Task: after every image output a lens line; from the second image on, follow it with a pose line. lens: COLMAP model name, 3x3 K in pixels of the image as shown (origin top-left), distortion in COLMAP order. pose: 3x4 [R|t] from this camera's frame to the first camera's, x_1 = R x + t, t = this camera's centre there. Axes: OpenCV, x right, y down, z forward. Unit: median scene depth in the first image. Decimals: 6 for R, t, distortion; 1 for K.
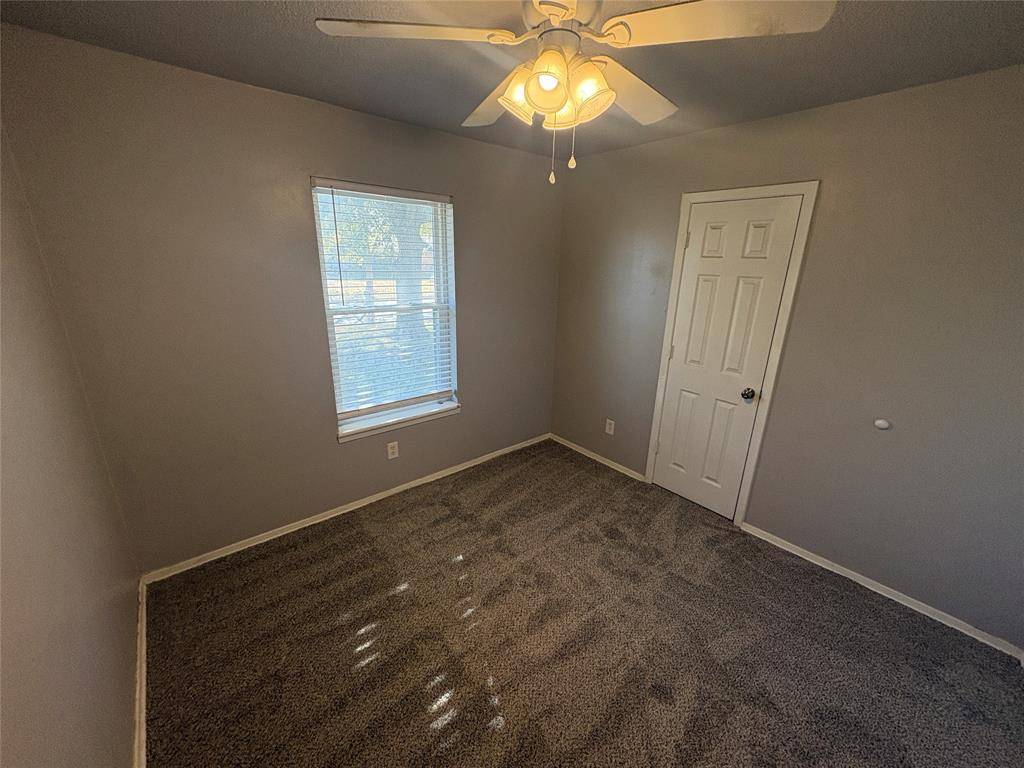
lens RADIAL K [[406.7, 0, 513.2], [0, 406.7, 384.6], [0, 0, 1]] dist [-0.000365, 0.000262]
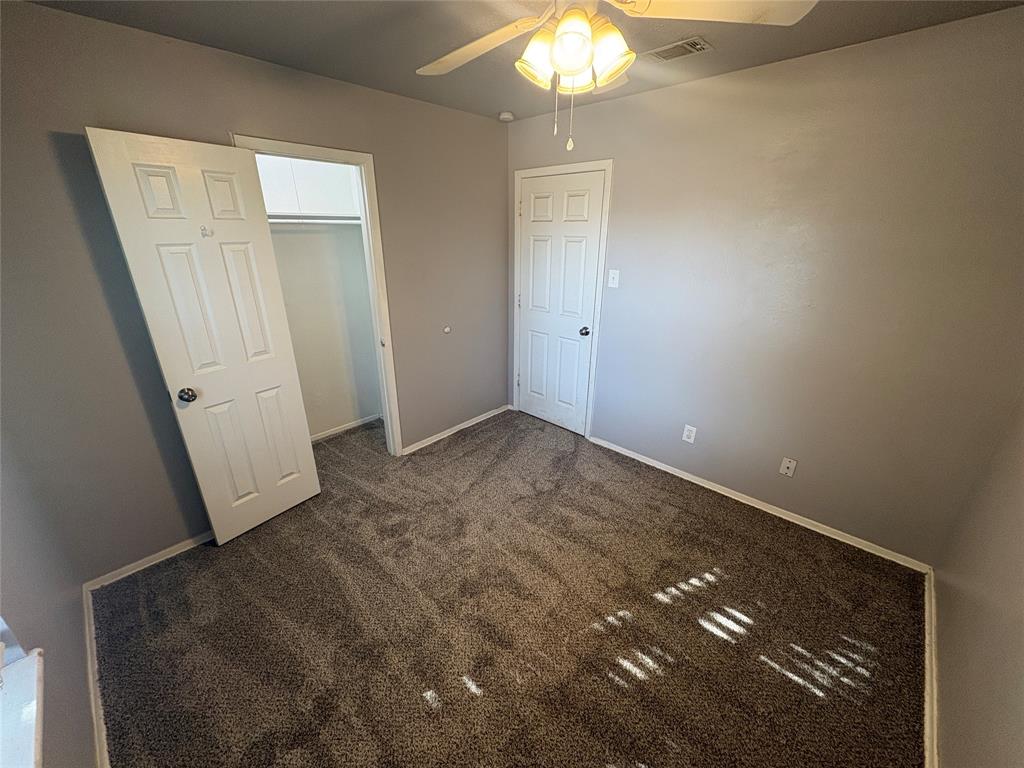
lens RADIAL K [[409.7, 0, 512.0], [0, 409.7, 384.0], [0, 0, 1]] dist [0.000479, 0.000054]
pose [[-0.107714, -0.379961, 0.918709, -0.641087], [0.292132, 0.871195, 0.394561, -0.268289], [-0.950293, 0.310884, 0.017159, 0.799744]]
